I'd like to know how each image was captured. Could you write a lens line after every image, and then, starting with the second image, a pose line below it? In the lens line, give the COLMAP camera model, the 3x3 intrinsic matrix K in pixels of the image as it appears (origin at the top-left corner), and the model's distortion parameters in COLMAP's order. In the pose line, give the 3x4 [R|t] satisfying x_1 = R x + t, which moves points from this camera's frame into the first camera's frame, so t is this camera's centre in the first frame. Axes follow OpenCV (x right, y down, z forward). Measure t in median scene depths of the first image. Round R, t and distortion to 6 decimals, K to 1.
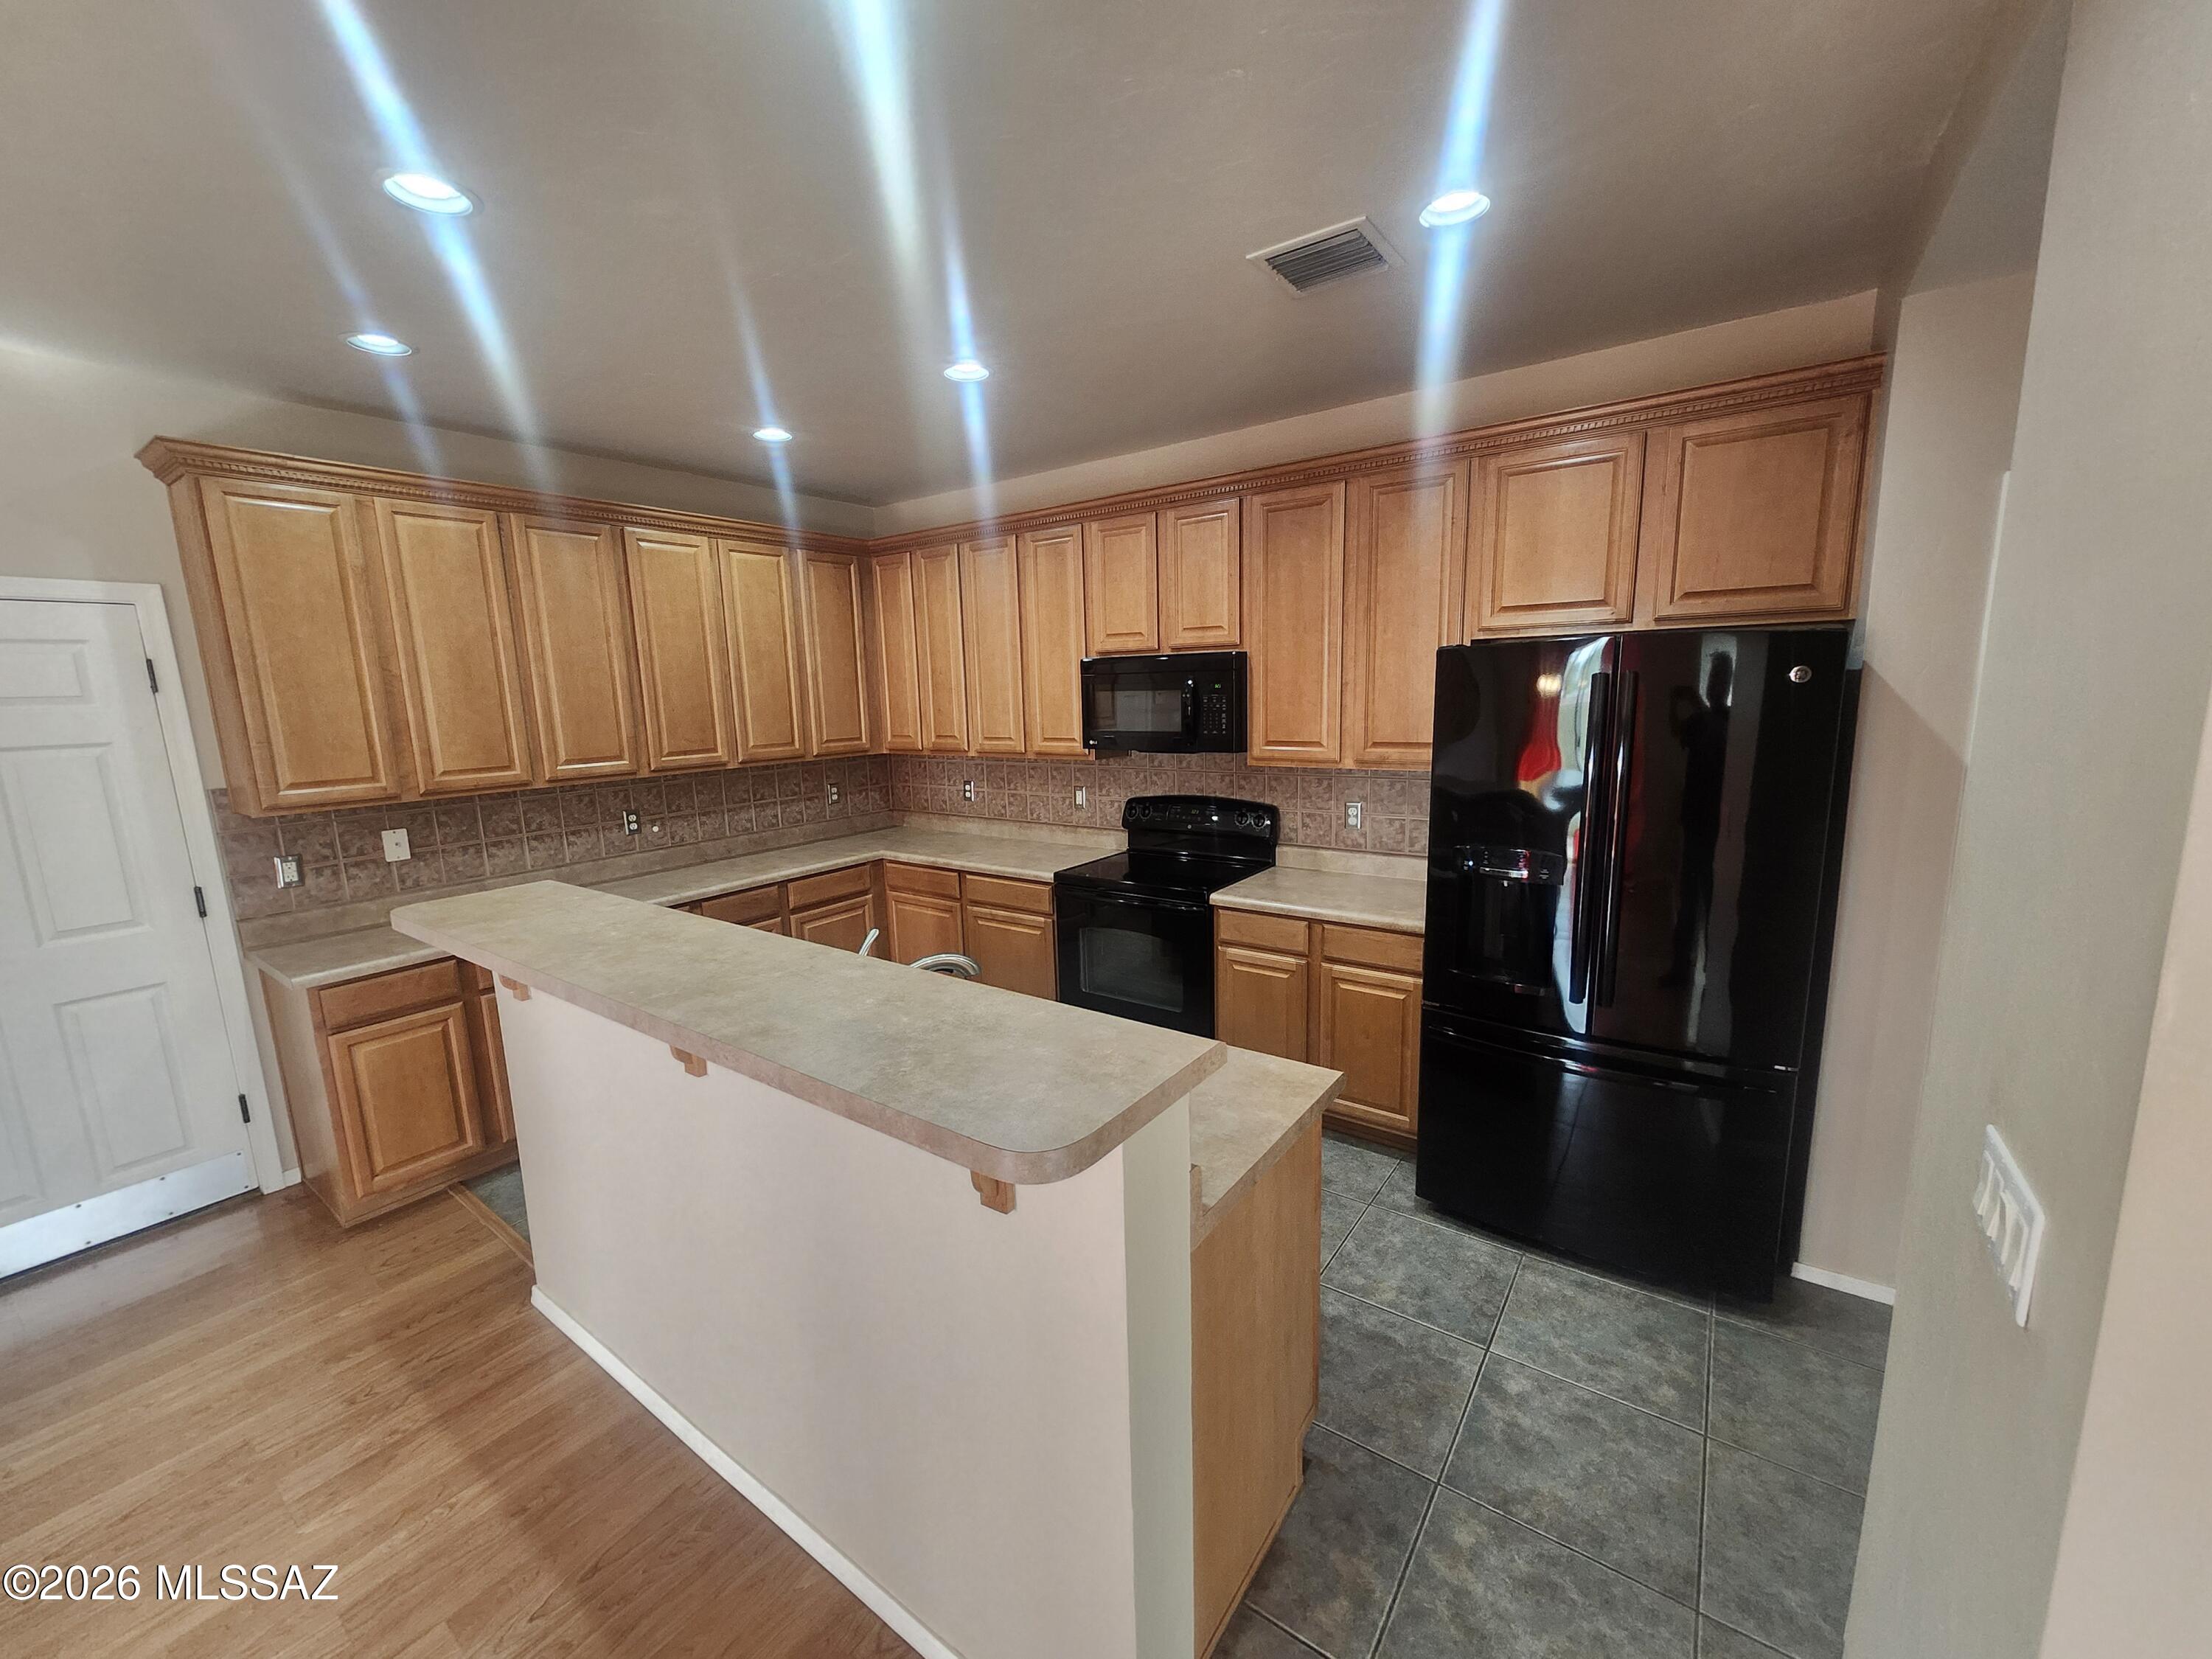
lens RADIAL K [[890.3, 0, 1099.1], [0, 890.3, 827.5], [0, 0, 1]] dist [0.004035, 0.000228]
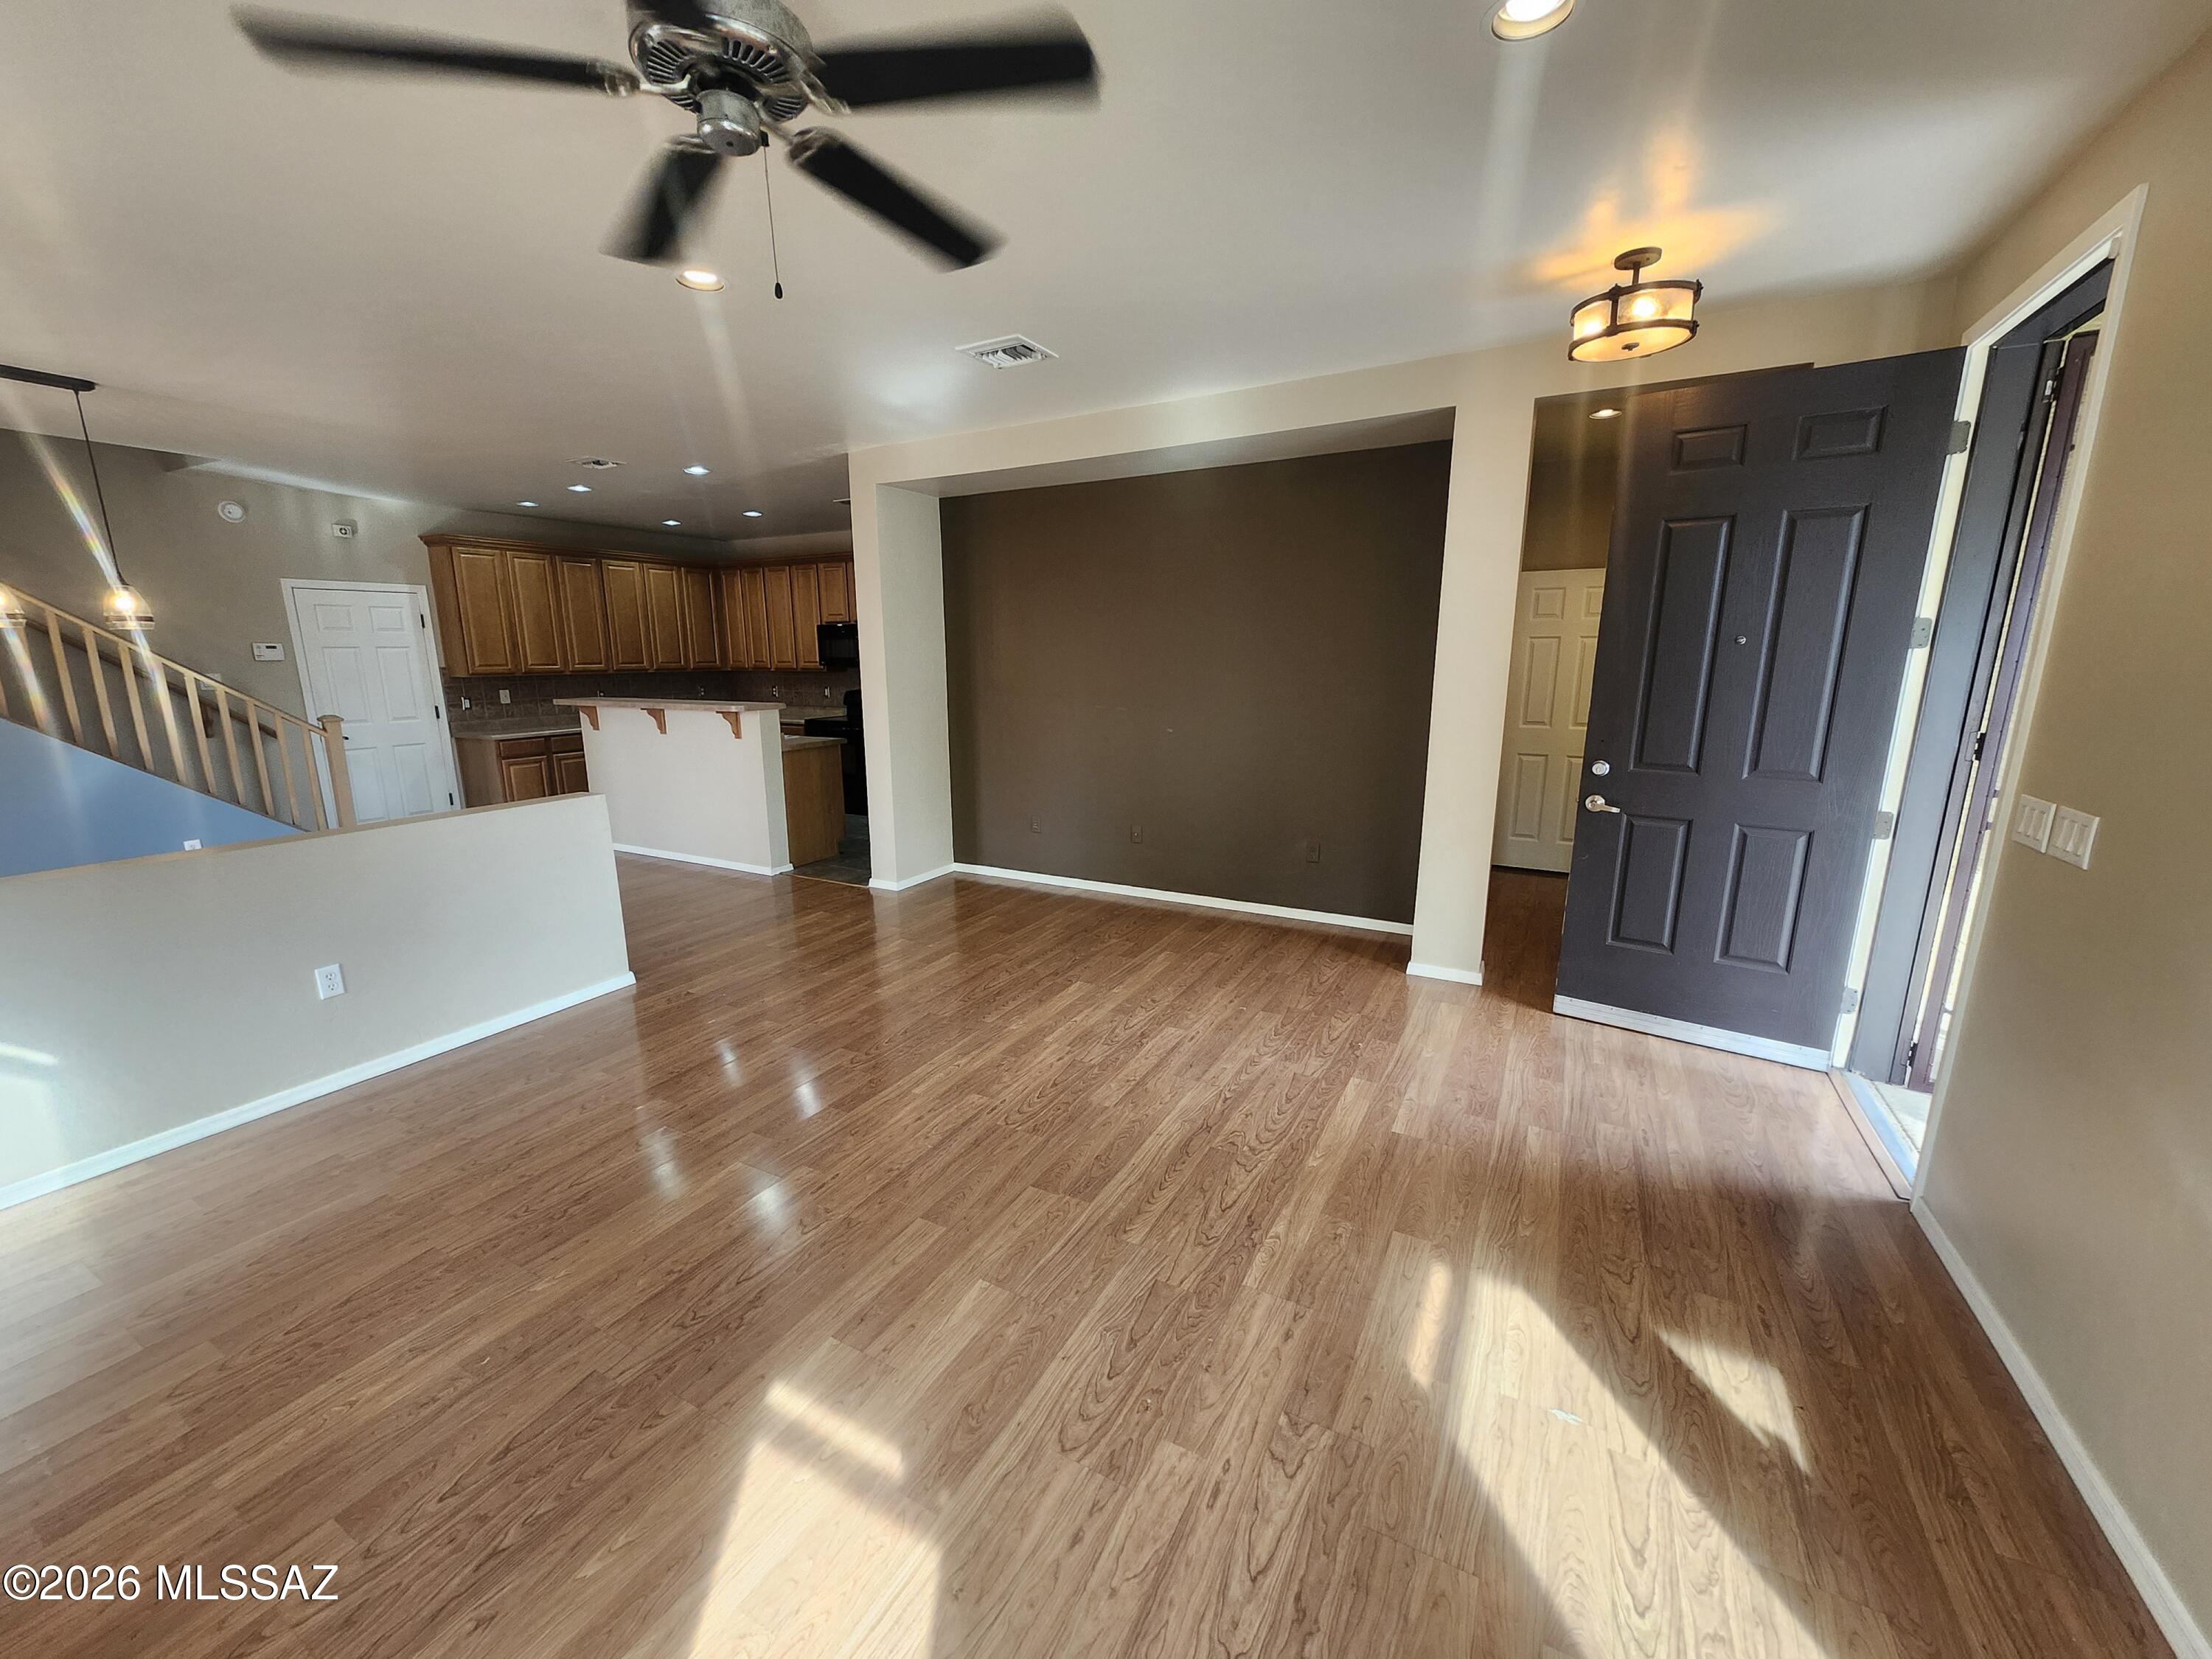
lens RADIAL K [[890.3, 0, 1105.7], [0, 890.3, 842.5], [0, 0, 1]] dist [0.004035, 0.000228]
pose [[0.993722, 0.001371, 0.111871, 0.445551], [-0.006983, 0.998735, 0.049792, 0.236040], [-0.111662, -0.050261, 0.992474, -1.308179]]
